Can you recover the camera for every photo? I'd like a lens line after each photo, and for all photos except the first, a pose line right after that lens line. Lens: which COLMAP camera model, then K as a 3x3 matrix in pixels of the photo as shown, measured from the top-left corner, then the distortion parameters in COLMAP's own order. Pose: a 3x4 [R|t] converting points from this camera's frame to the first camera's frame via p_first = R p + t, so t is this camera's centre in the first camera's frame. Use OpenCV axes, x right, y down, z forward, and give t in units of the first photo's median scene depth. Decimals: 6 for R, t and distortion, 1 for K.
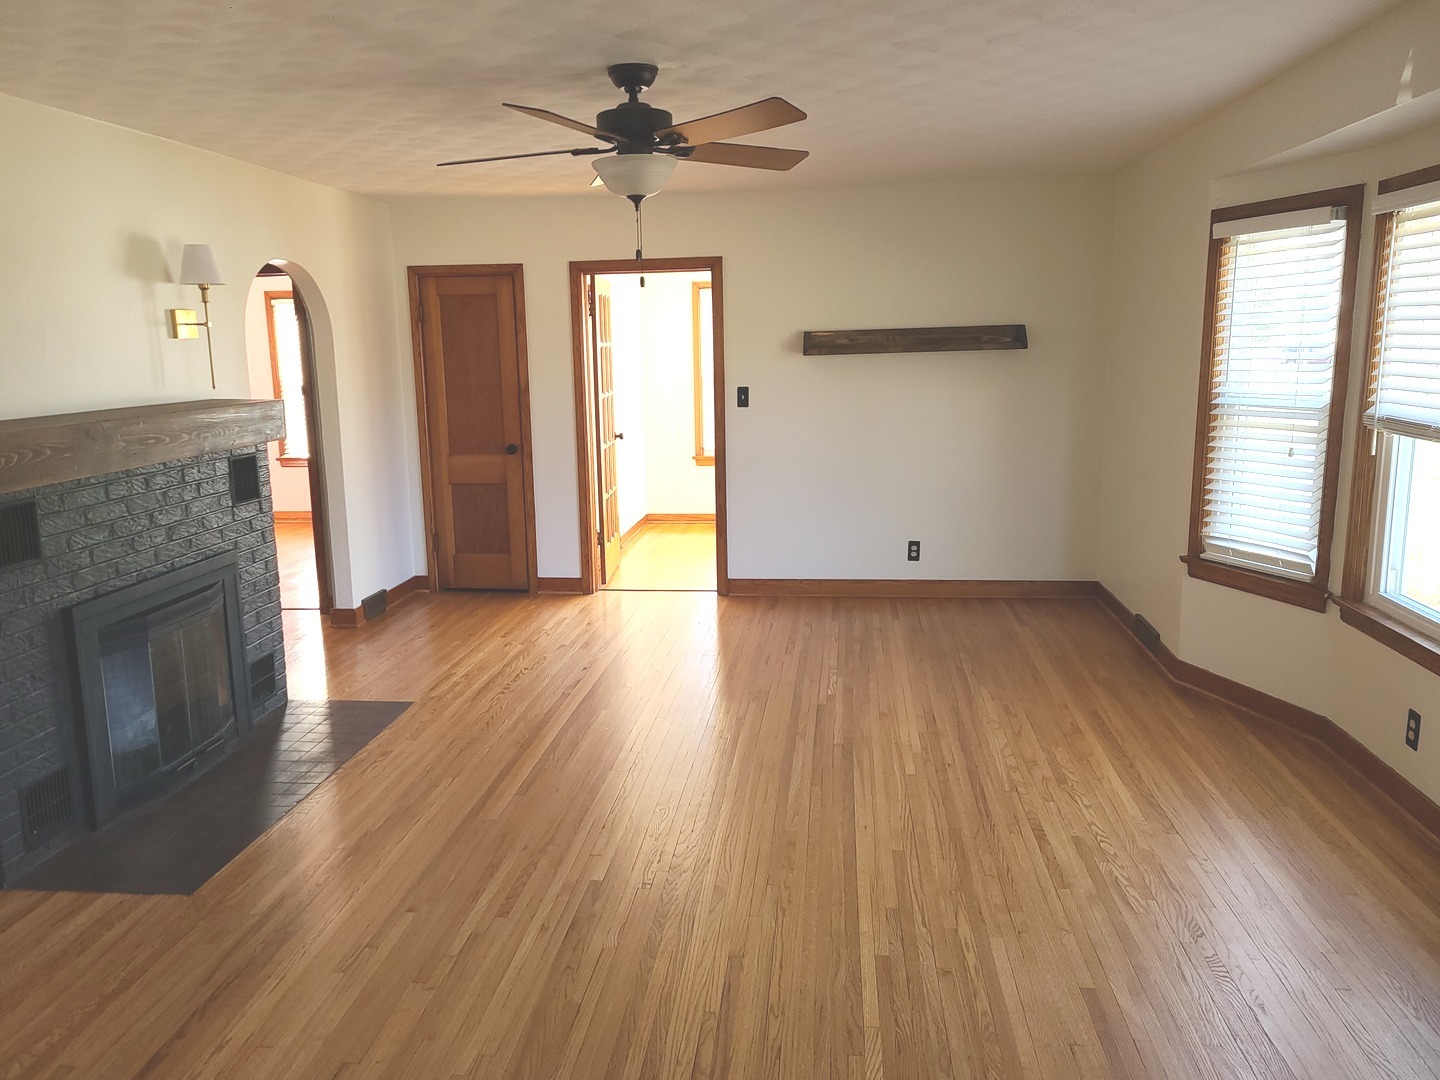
lens RADIAL K [[1086.8, 0, 705.9], [0, 1086.8, 536.3], [0, 0, 1]] dist [0.065689, -0.046114]
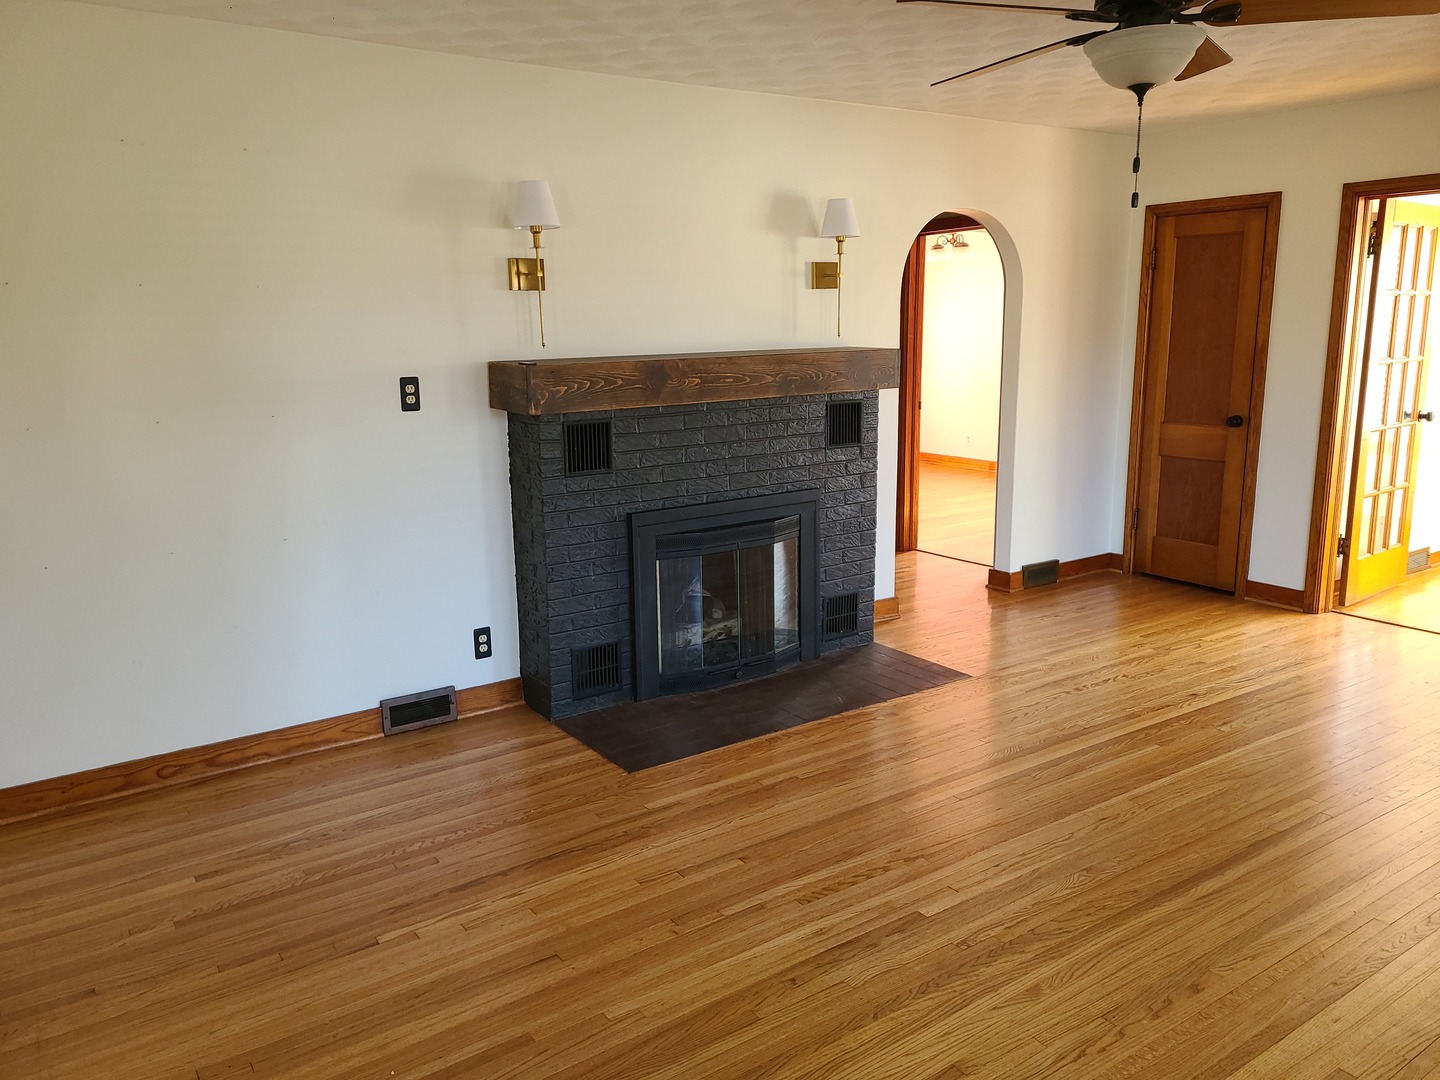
lens RADIAL K [[1086.8, 0, 710.5], [0, 1086.8, 536.1], [0, 0, 1]] dist [0.065689, -0.046114]
pose [[0.654296, 0.158697, -0.739400, 0.279461], [-0.134884, 0.986545, 0.092383, -0.024936], [0.744112, 0.039287, 0.666898, 0.216160]]
